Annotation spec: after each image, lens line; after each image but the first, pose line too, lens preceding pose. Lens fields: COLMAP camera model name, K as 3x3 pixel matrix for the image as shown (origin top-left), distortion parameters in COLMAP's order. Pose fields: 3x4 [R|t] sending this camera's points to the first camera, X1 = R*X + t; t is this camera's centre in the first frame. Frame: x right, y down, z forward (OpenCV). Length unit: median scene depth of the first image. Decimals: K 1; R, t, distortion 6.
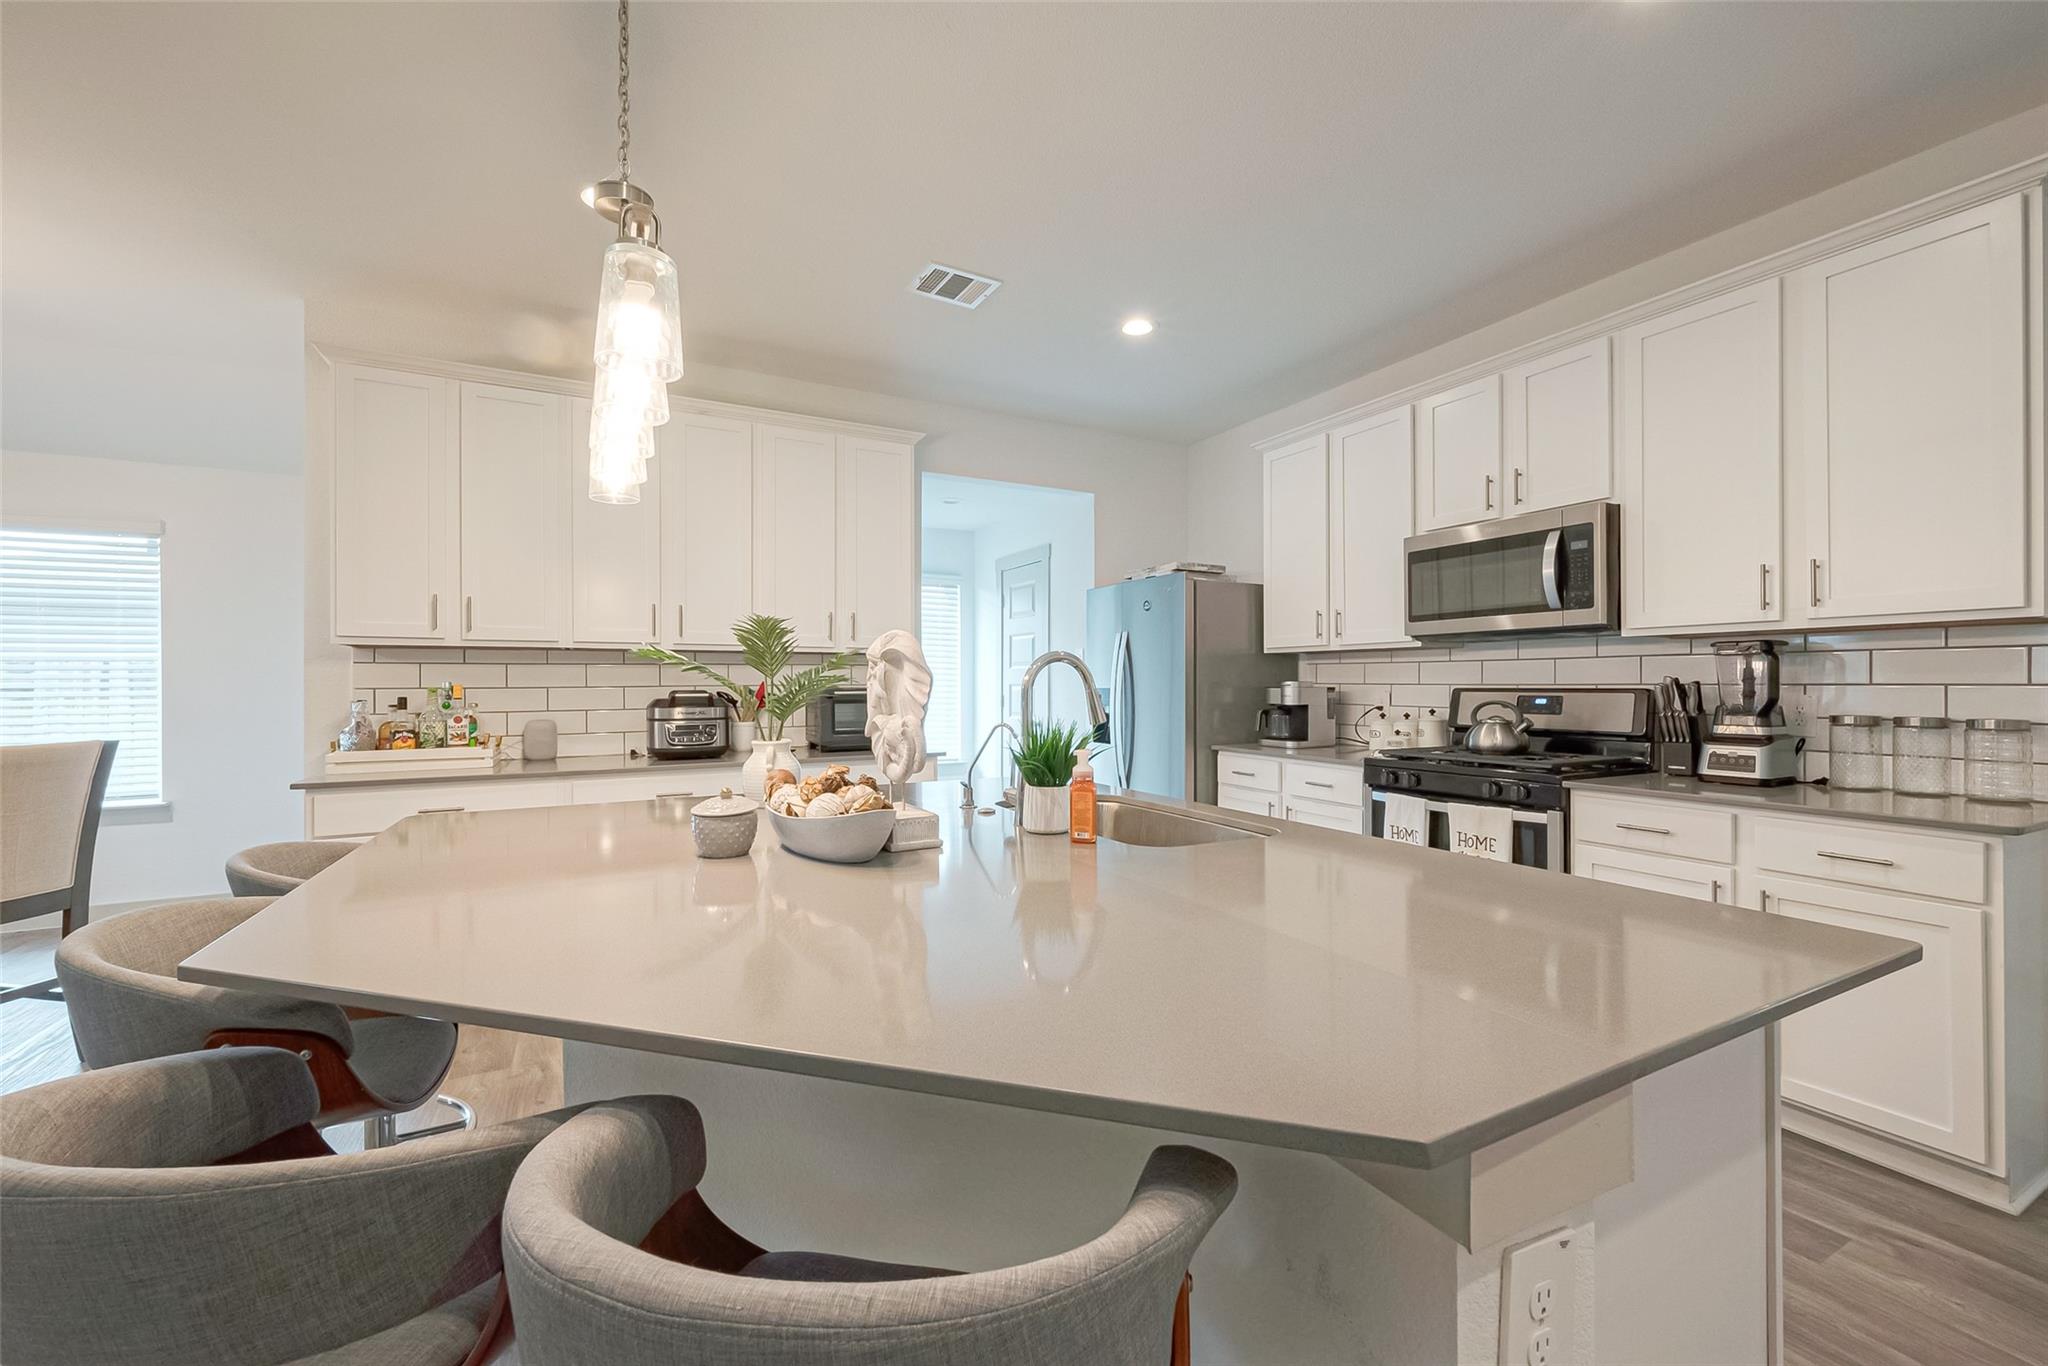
lens RADIAL K [[830.5, 0, 1011.8], [0, 830.5, 678.5], [0, 0, 1]] dist [0.006076, -0.000670]
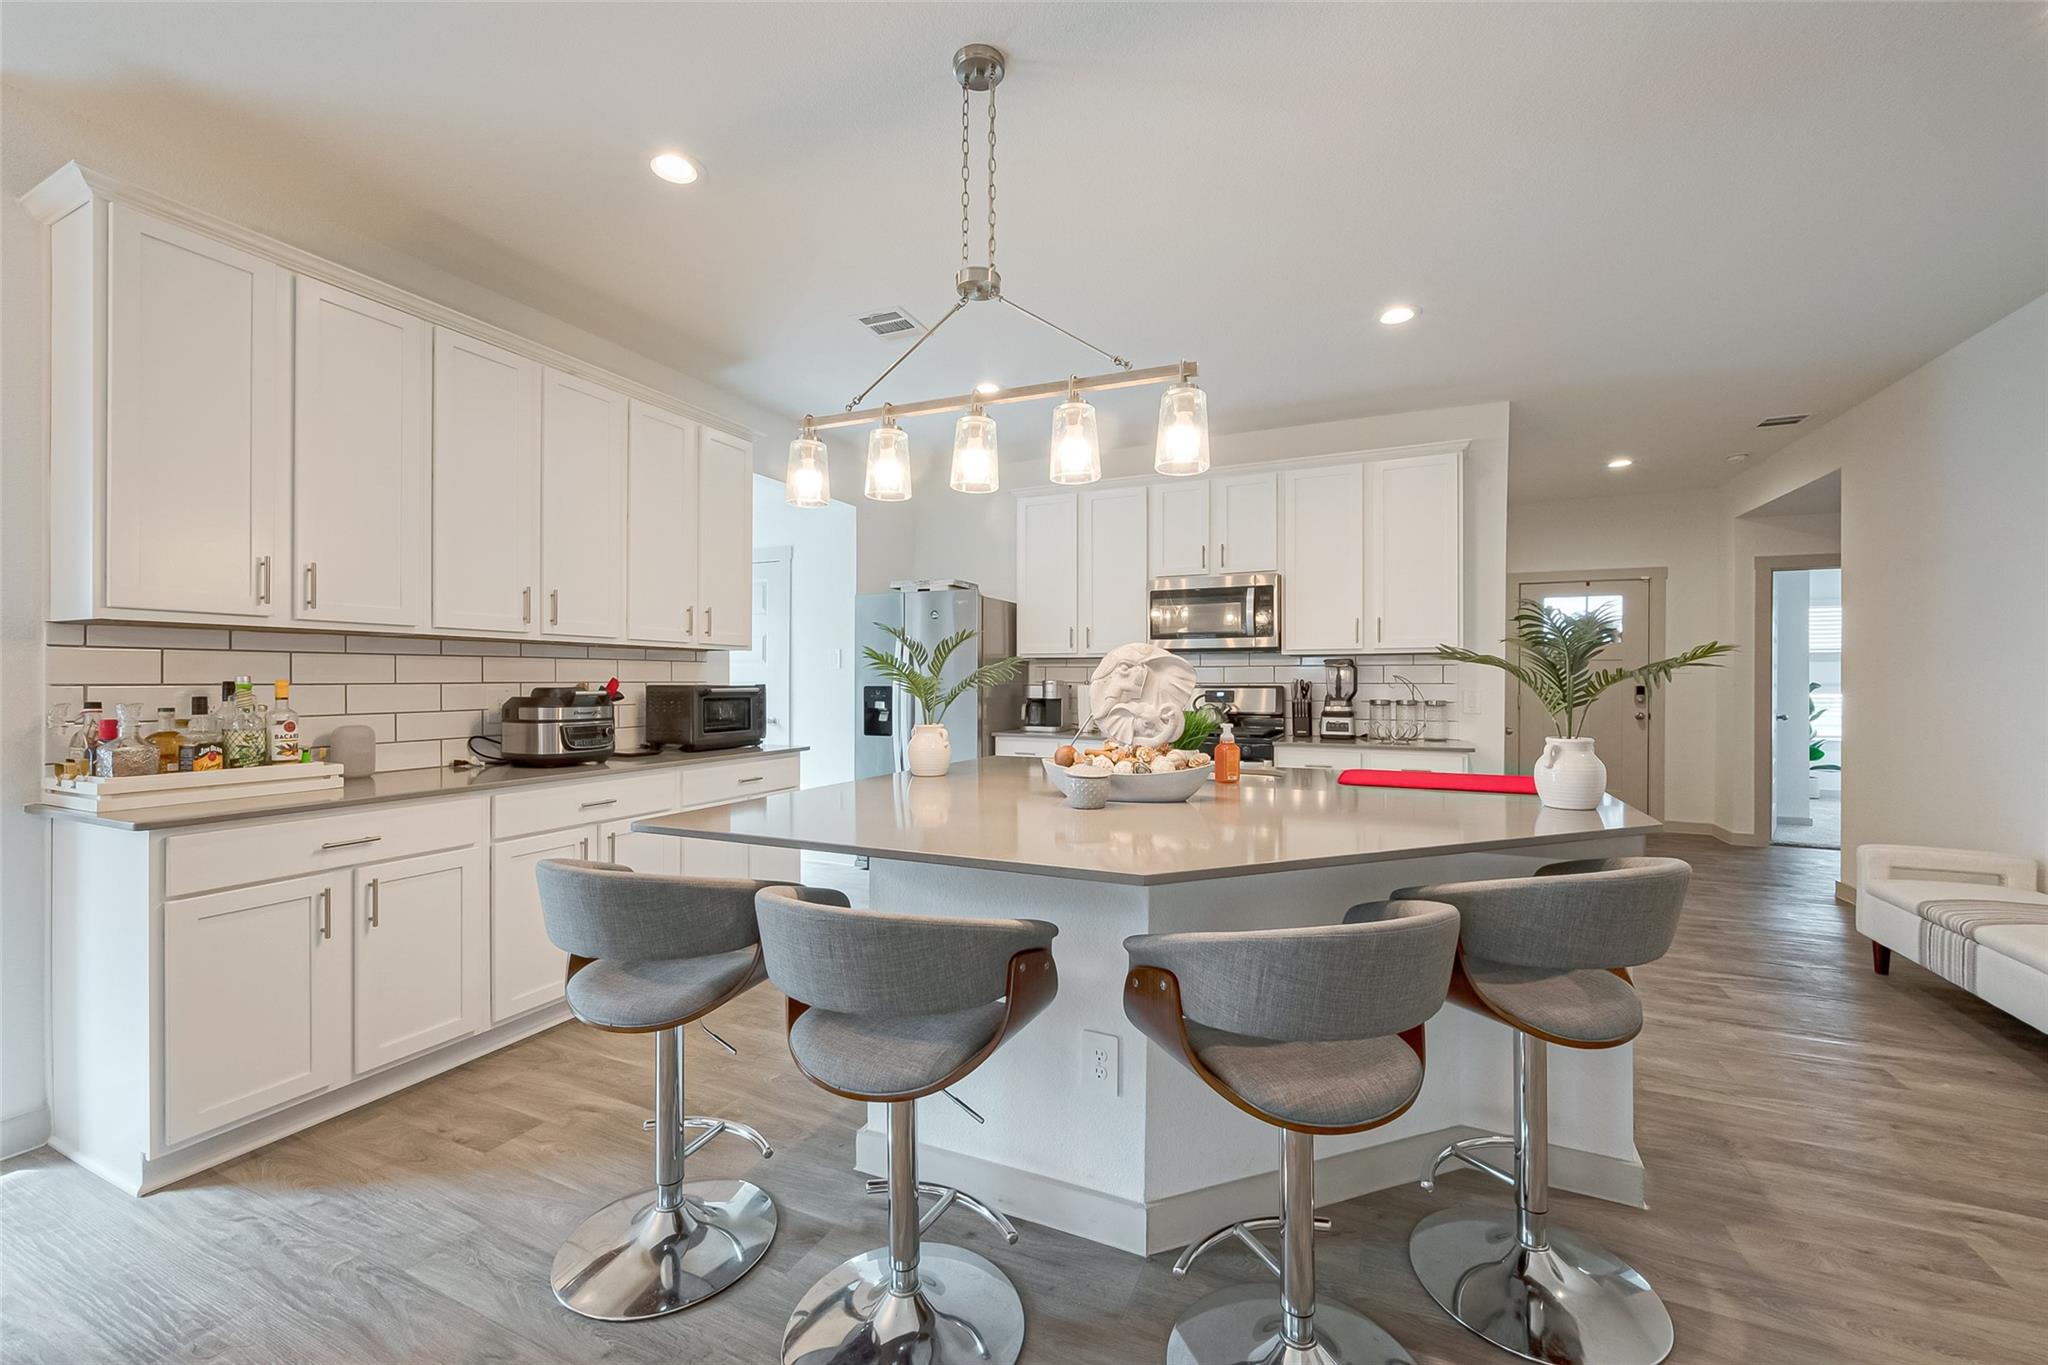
lens RADIAL K [[830.5, 0, 1023.4], [0, 830.5, 688.3], [0, 0, 1]] dist [0.006076, -0.000670]
pose [[0.786410, -0.000886, 0.617704, -0.623925], [-0.007406, 0.999914, 0.010864, 0.002059], [-0.617660, -0.013118, 0.786335, 0.007154]]
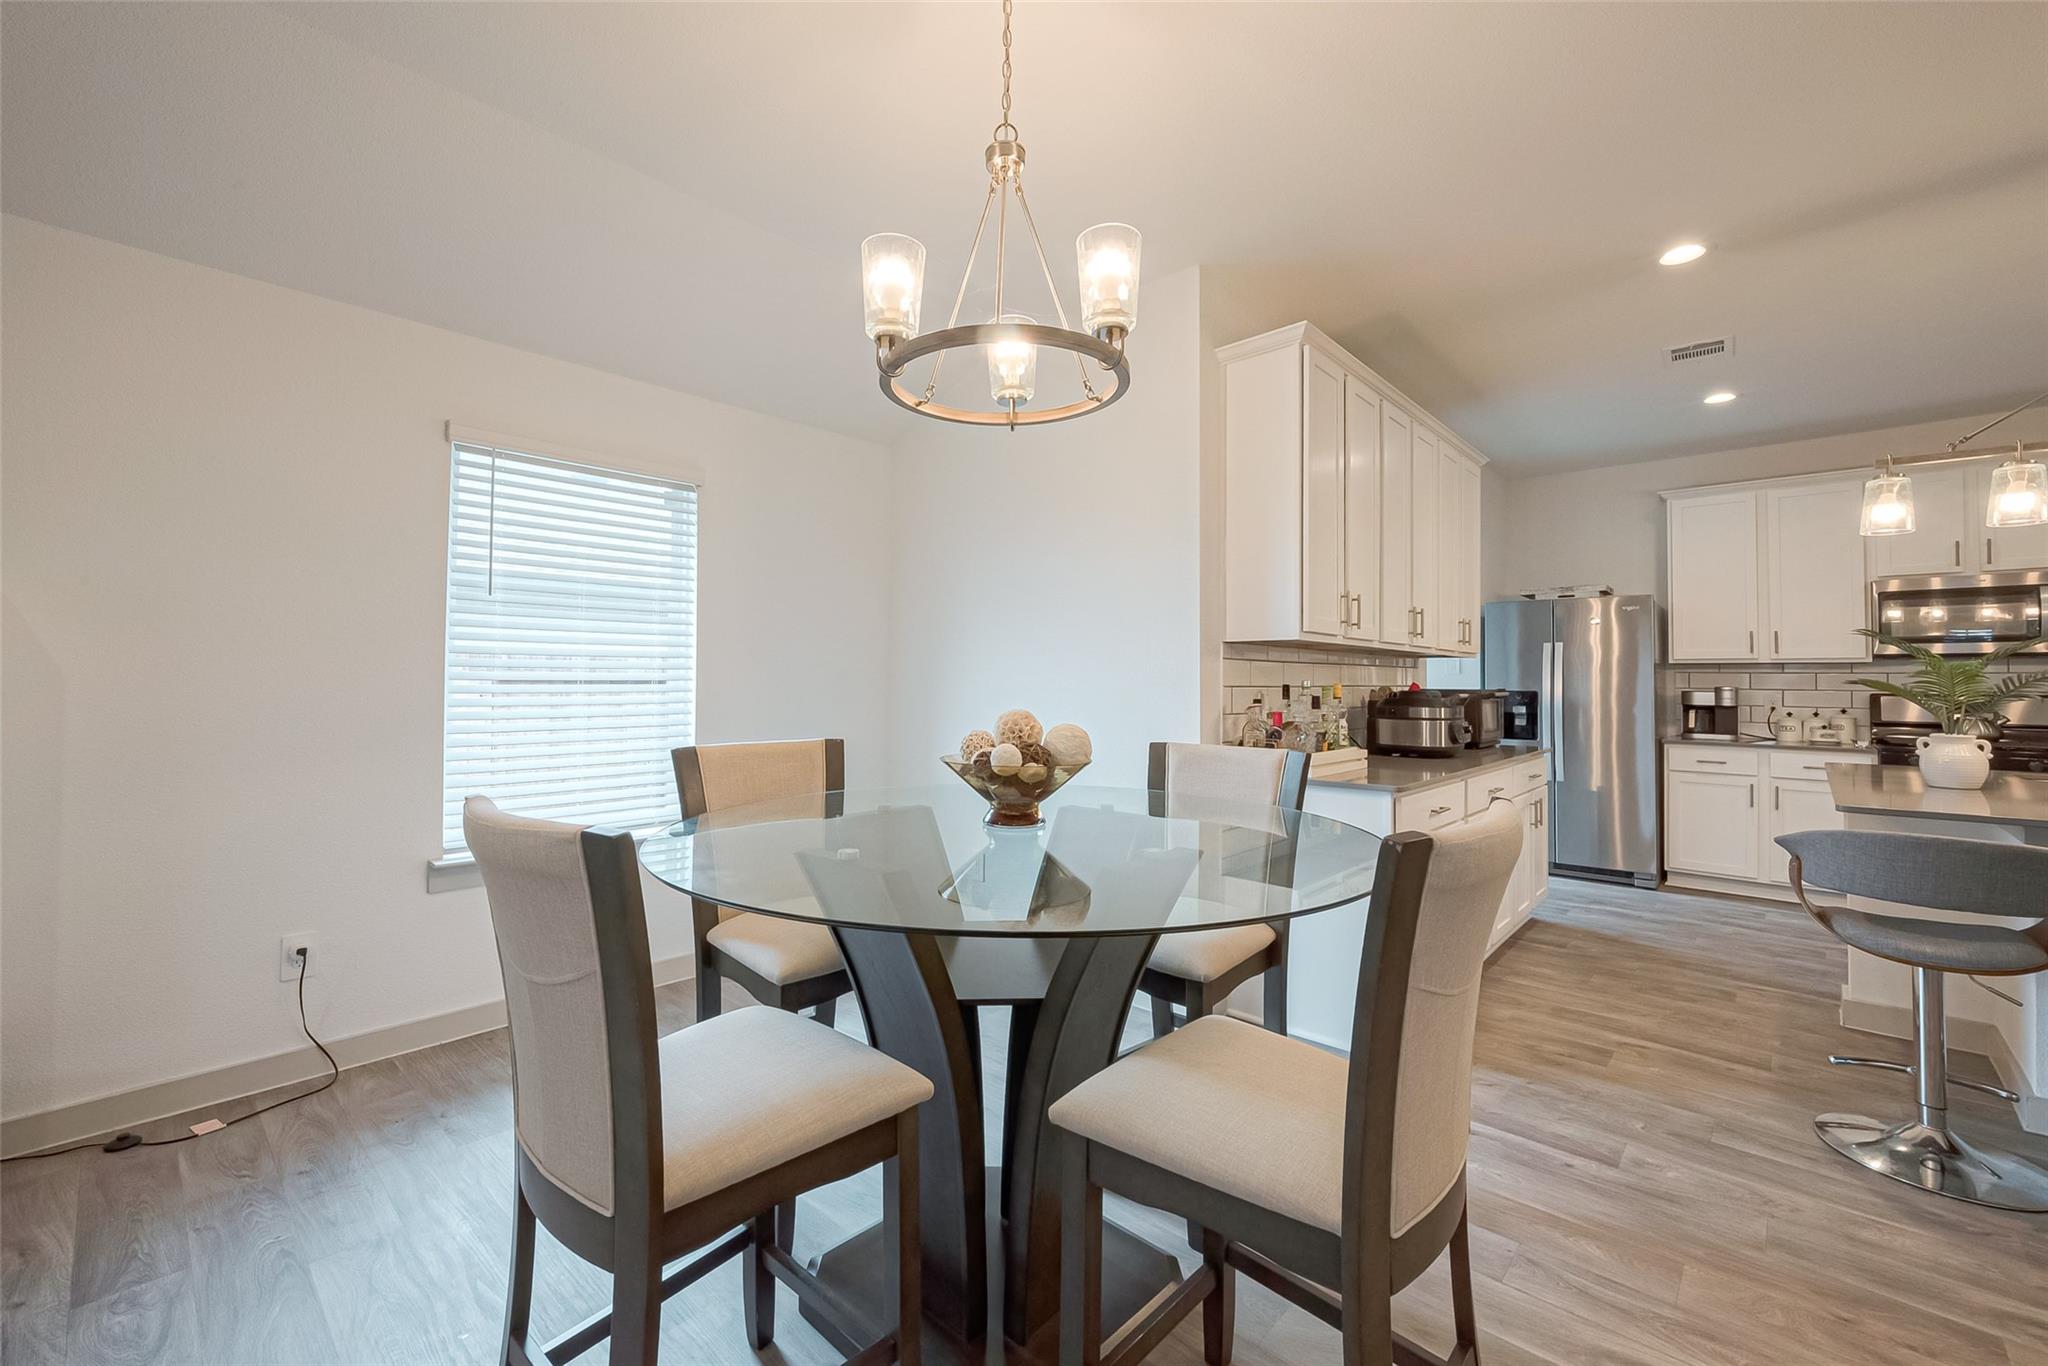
lens RADIAL K [[830.5, 0, 1014.0], [0, 830.5, 674.9], [0, 0, 1]] dist [0.006076, -0.000670]
pose [[0.941752, 0.014392, 0.336000, -1.385598], [-0.012583, 0.999892, -0.007561, 0.010241], [-0.336073, 0.002893, 0.941832, 0.213450]]
